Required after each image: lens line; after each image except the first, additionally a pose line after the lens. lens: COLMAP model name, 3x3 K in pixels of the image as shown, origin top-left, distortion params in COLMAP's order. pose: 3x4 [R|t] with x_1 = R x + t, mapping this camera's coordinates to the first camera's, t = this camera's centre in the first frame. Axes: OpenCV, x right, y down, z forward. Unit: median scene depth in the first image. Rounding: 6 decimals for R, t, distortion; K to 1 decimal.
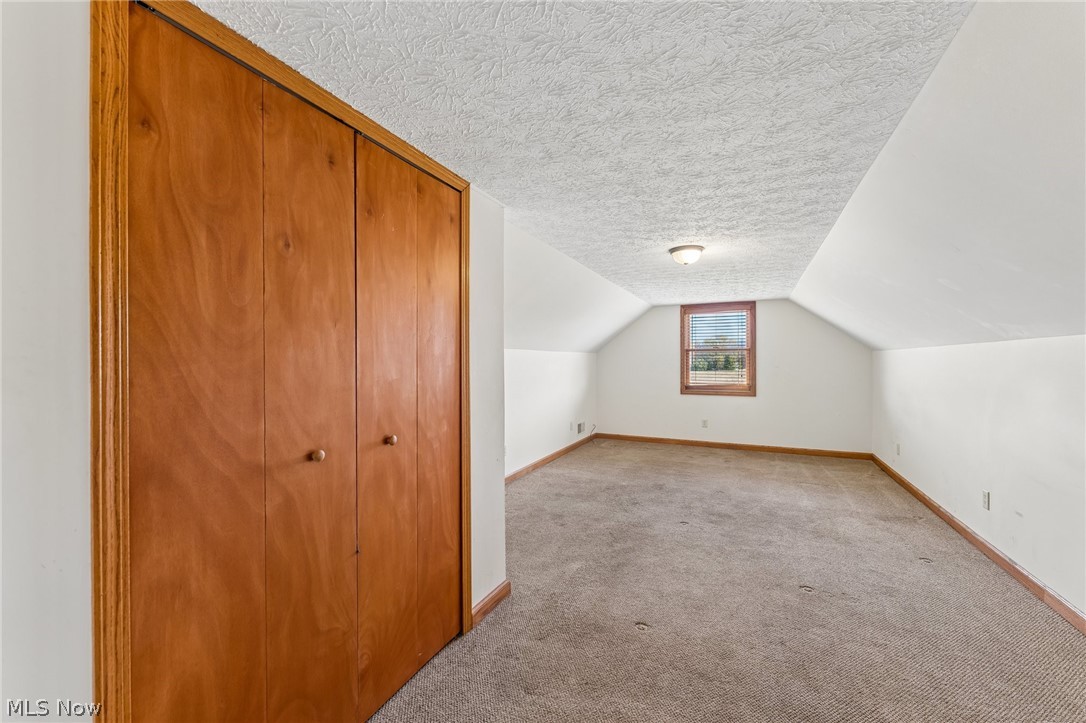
lens RADIAL K [[432.5, 0, 538.8], [0, 432.5, 364.3], [0, 0, 1]] dist [-0.002185, -0.000602]
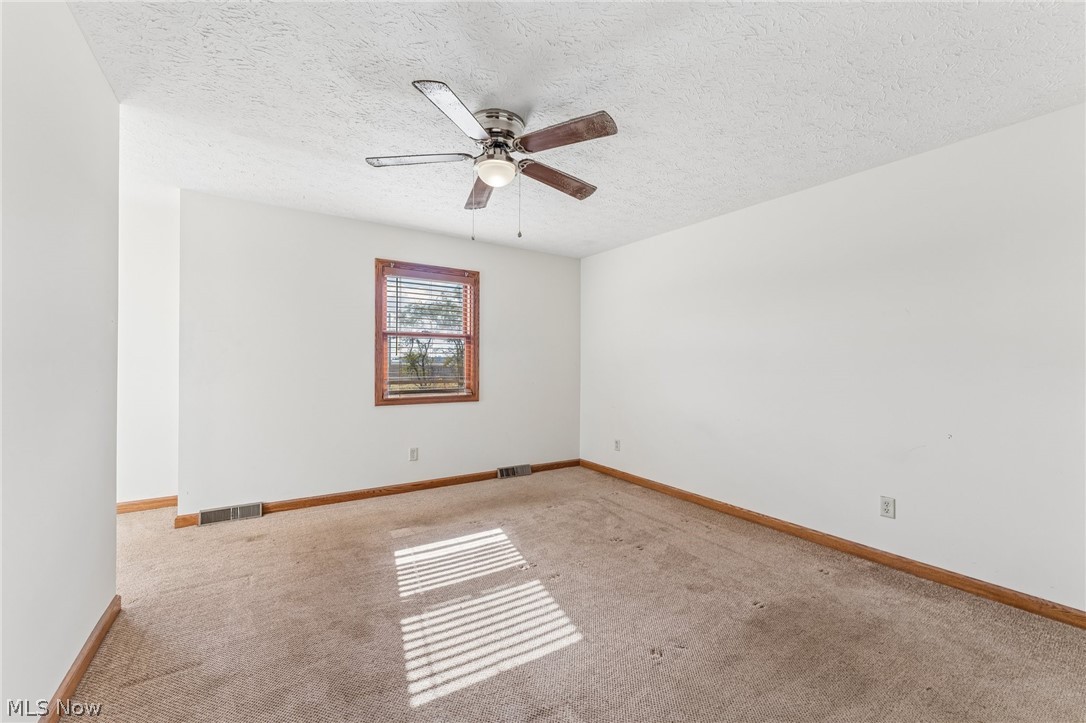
lens RADIAL K [[432.5, 0, 538.1], [0, 432.5, 360.8], [0, 0, 1]] dist [-0.002185, -0.000602]
pose [[0.535081, 0.009237, 0.844751, -0.062956], [-0.014691, 0.999891, -0.001628, 0.003545], [-0.844673, -0.011539, 0.535158, 0.514786]]
